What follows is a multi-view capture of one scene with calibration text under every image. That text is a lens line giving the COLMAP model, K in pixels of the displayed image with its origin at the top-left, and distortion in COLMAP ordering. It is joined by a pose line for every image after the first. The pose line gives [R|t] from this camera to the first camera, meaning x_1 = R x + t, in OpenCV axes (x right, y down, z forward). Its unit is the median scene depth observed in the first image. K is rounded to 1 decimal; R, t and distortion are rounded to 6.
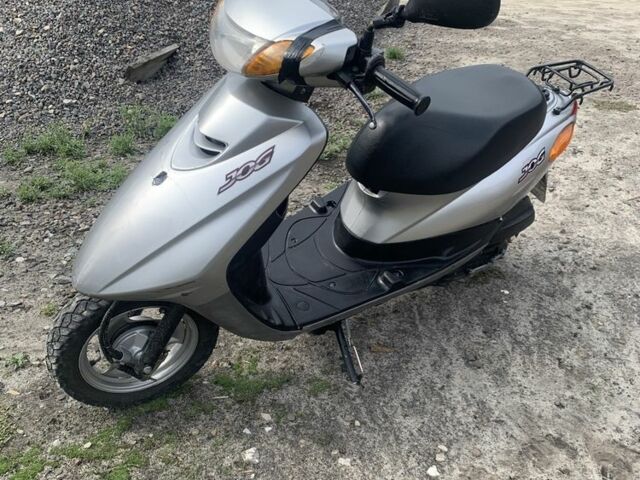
lens RADIAL K [[651.9, 0, 317.9], [0, 651.9, 239.7], [0, 0, 1]] dist [0.148825, -0.332859]
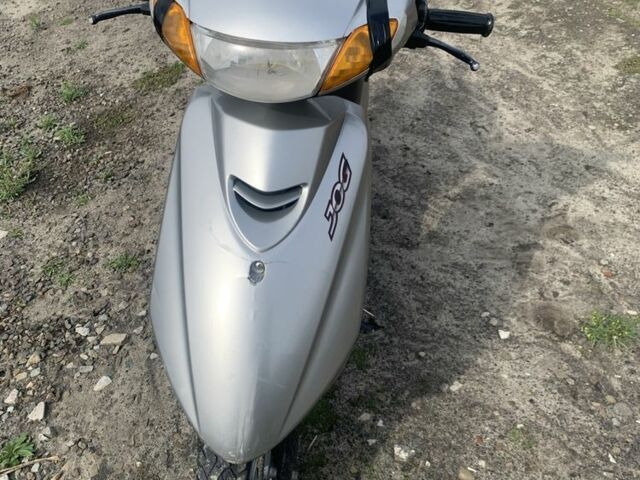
lens RADIAL K [[651.9, 0, 317.9], [0, 651.9, 239.7], [0, 0, 1]] dist [0.148825, -0.332859]
pose [[0.611229, -0.601727, 0.514125, -0.452692], [0.521771, 0.794802, 0.309911, -0.257646], [-0.595109, 0.078829, 0.799769, 0.277036]]
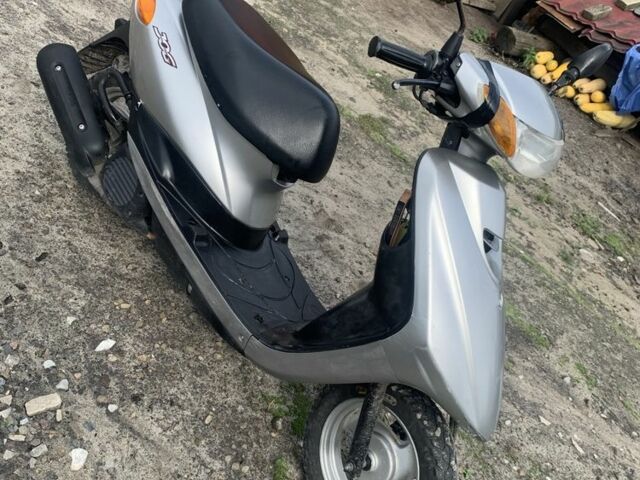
lens RADIAL K [[651.9, 0, 317.9], [0, 651.9, 239.7], [0, 0, 1]] dist [0.148825, -0.332859]
pose [[-0.095314, -0.679196, 0.727742, -0.721369], [0.049478, 0.726934, 0.684922, -0.708362], [-0.994217, 0.101290, -0.035682, 1.050540]]
